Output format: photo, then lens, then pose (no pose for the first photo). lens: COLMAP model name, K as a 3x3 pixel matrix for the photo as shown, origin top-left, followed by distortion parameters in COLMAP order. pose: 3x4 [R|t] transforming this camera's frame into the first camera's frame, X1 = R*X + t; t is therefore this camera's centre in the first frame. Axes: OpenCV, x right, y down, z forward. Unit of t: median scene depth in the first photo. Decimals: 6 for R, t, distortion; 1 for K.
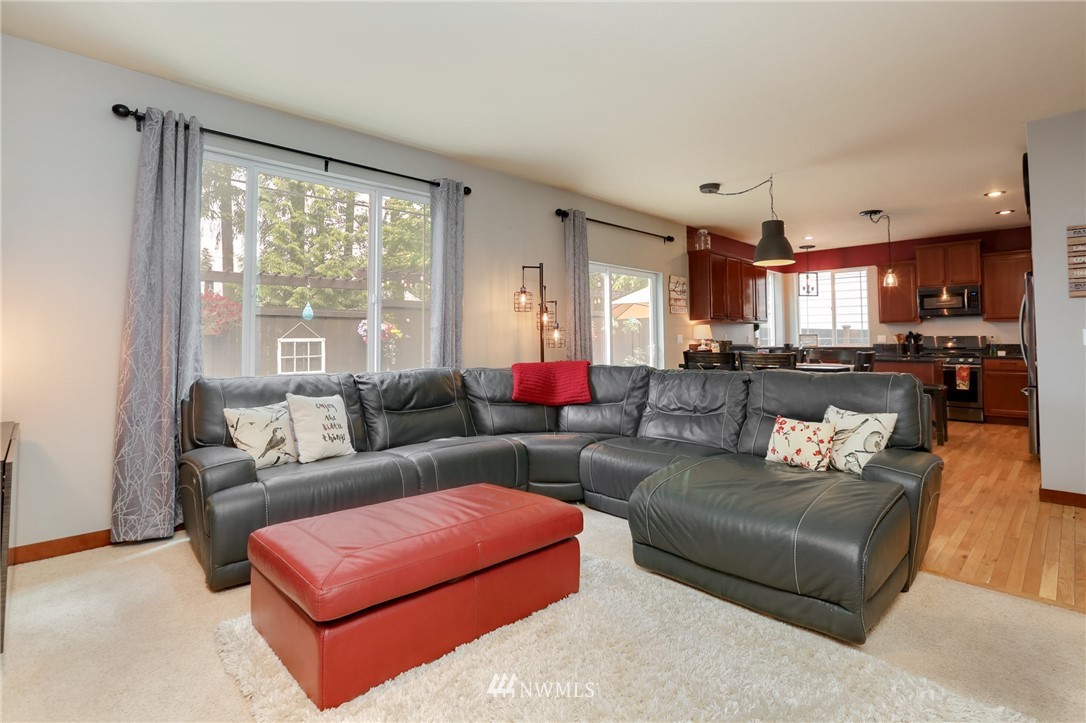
lens RADIAL K [[537.0, 0, 561.4], [0, 537.0, 324.2], [0, 0, 1]] dist [0.000028, 0.001753]
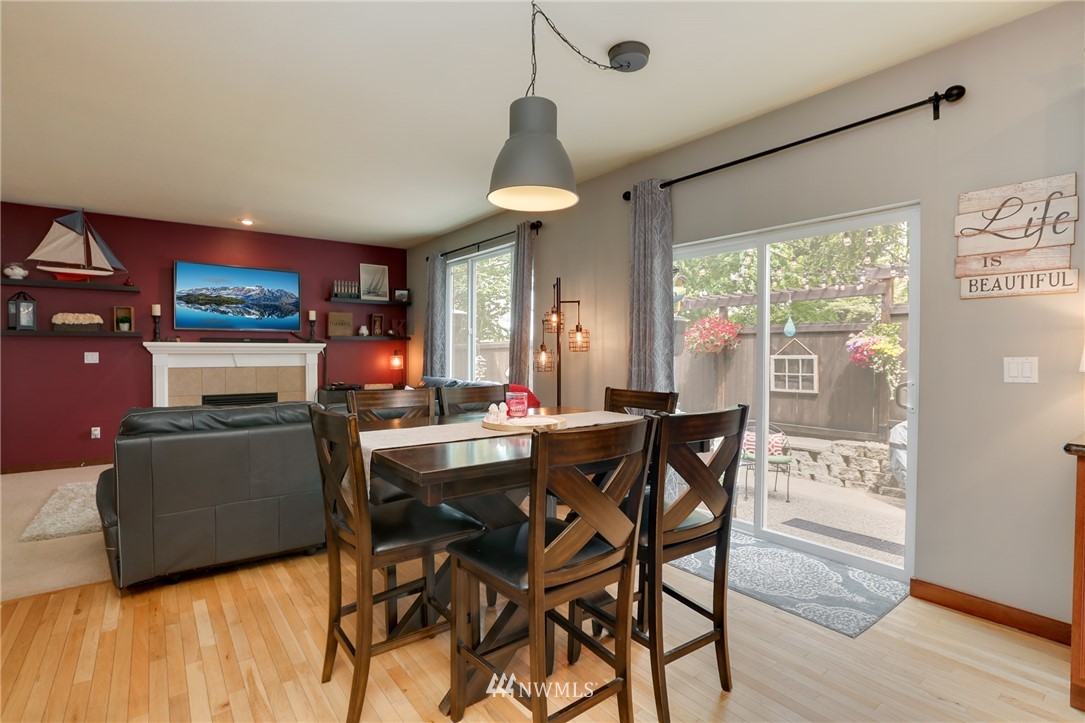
lens RADIAL K [[536.5, 0, 541.0], [0, 536.5, 354.8], [0, 0, 1]] dist [0.000028, 0.001753]
pose [[-0.132352, 0.009938, -0.991153, 0.535409], [0.030500, 0.999517, 0.005949, 0.005981], [0.990733, -0.029443, -0.132591, 0.681250]]
